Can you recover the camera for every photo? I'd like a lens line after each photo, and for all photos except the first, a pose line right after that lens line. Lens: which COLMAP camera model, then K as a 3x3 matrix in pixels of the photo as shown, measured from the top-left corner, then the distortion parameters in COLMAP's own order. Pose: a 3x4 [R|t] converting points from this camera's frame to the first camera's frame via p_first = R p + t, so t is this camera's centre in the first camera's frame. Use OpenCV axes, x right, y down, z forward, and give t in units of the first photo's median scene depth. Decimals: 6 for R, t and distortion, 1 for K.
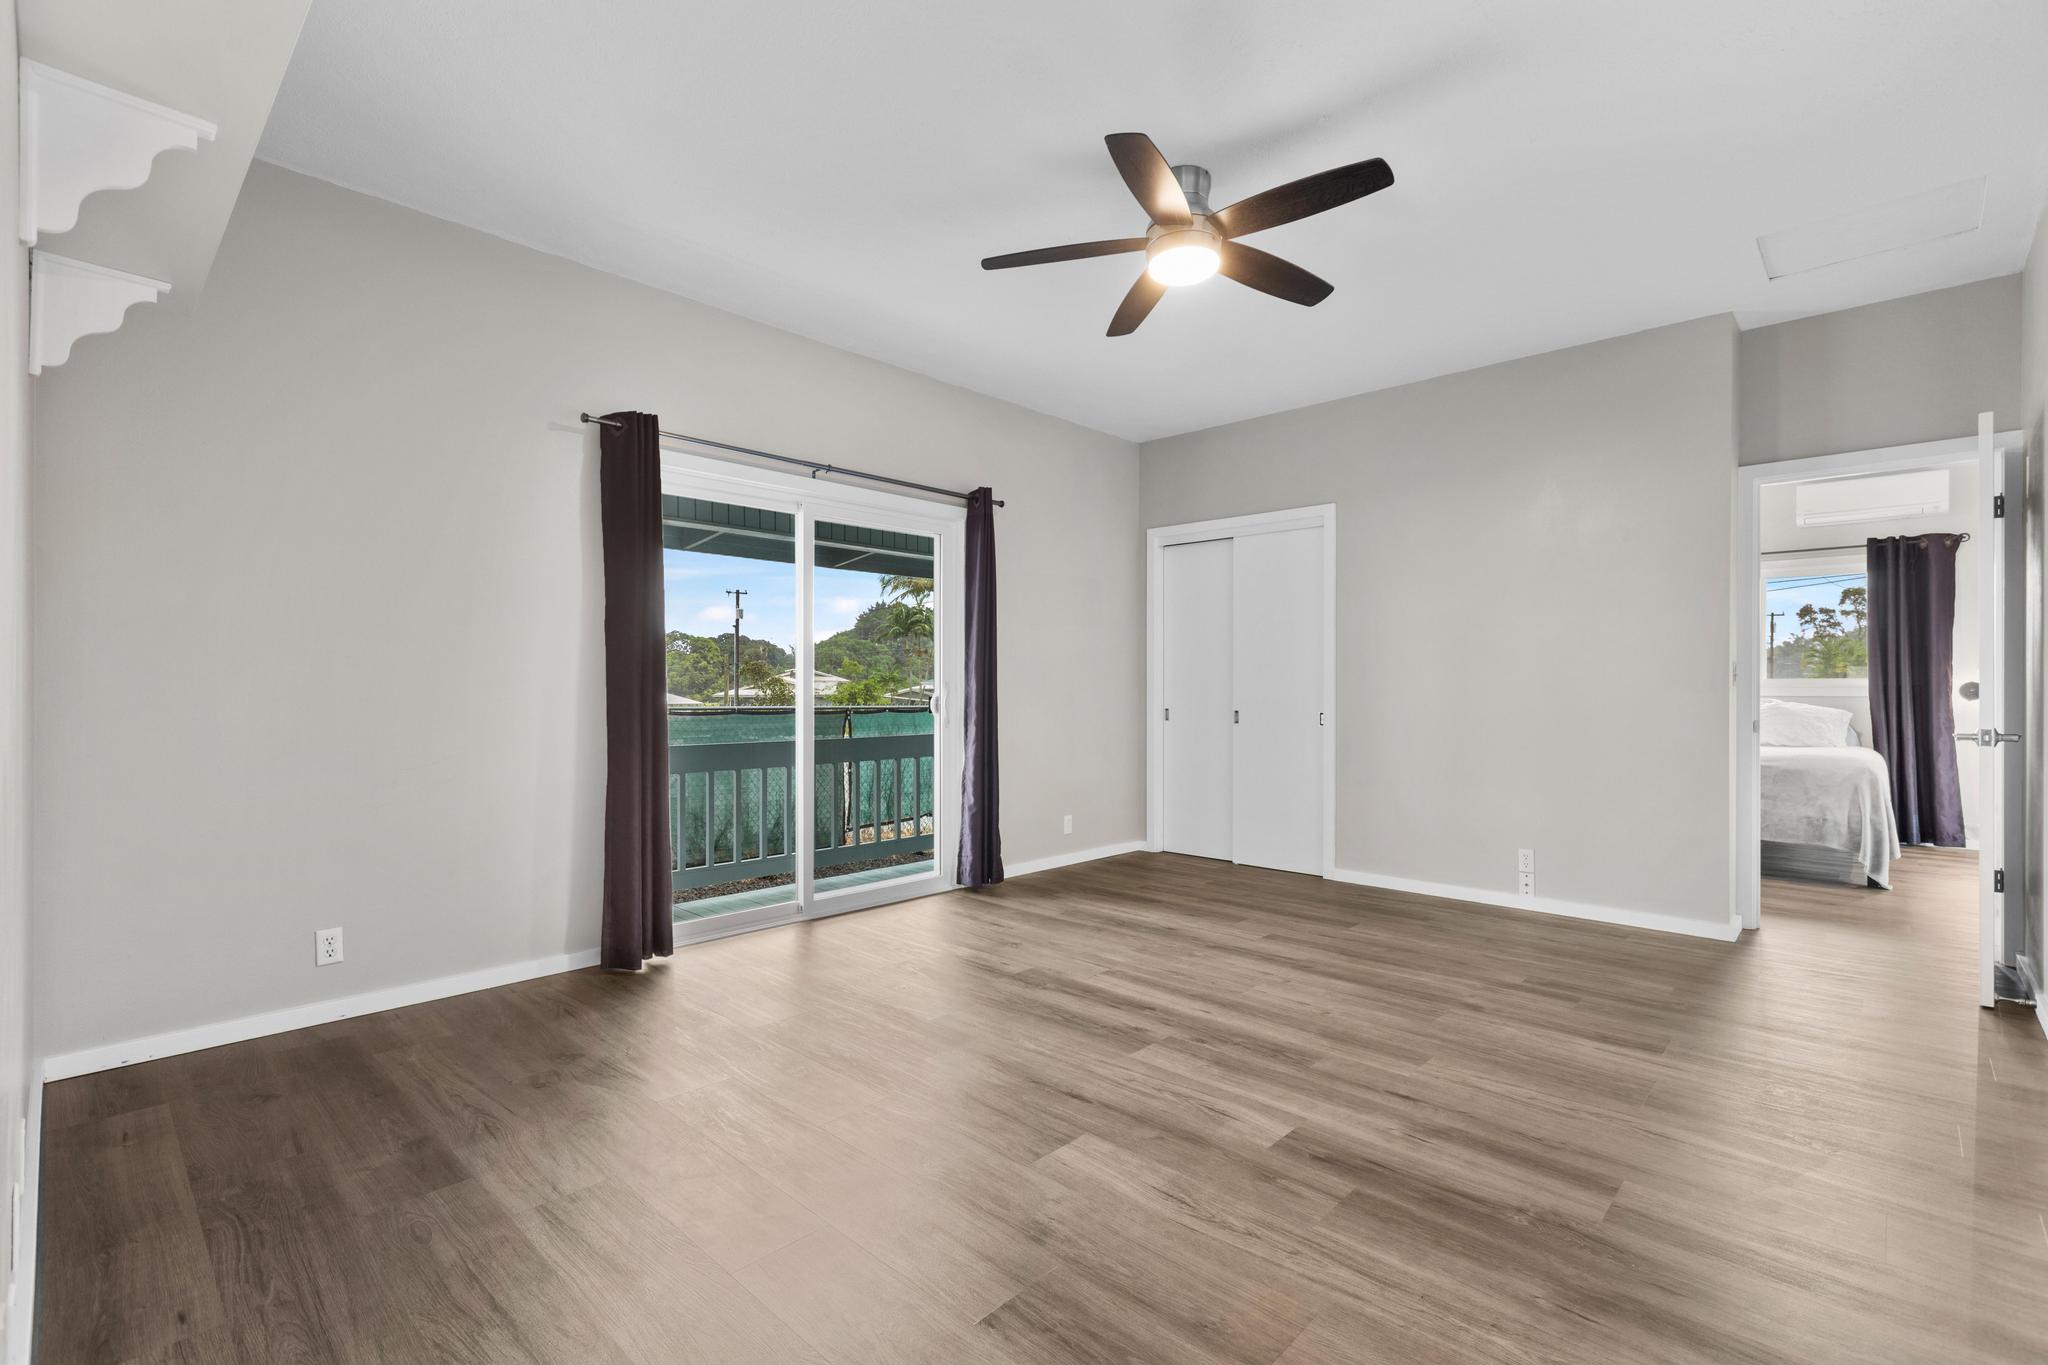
lens RADIAL K [[924.5, 0, 1019.6], [0, 924.5, 689.9], [0, 0, 1]] dist [0.000993, -0.000674]
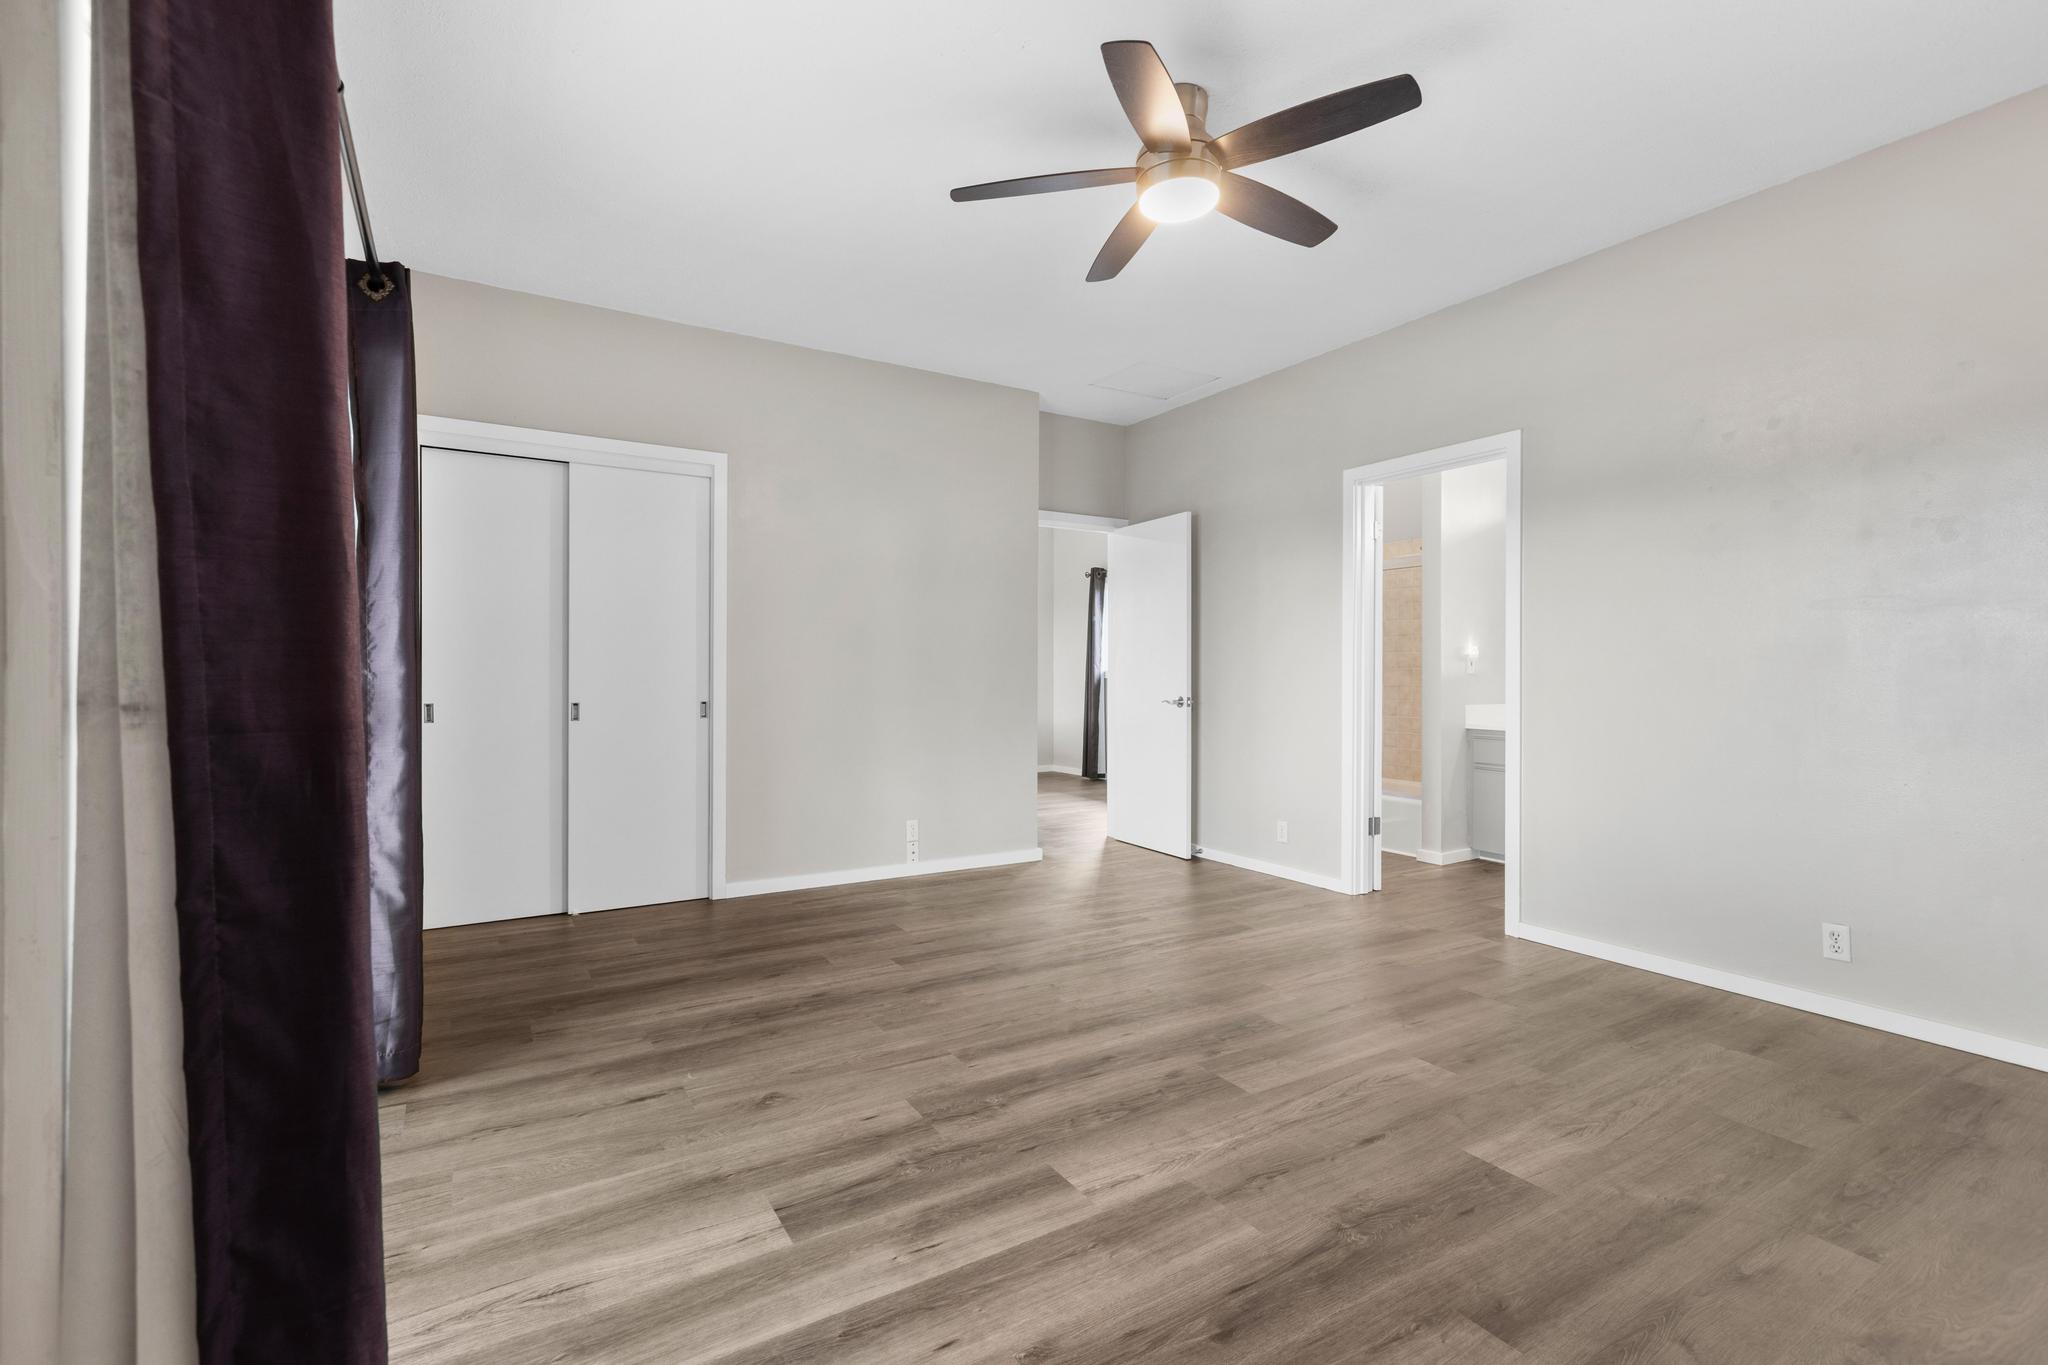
lens RADIAL K [[924.5, 0, 1014.3], [0, 924.5, 688.8], [0, 0, 1]] dist [0.000993, -0.000674]
pose [[0.245652, -0.016621, 0.969216, -0.559206], [-0.003881, 0.999828, 0.018130, -0.004558], [-0.969350, -0.008215, 0.245545, 0.713890]]
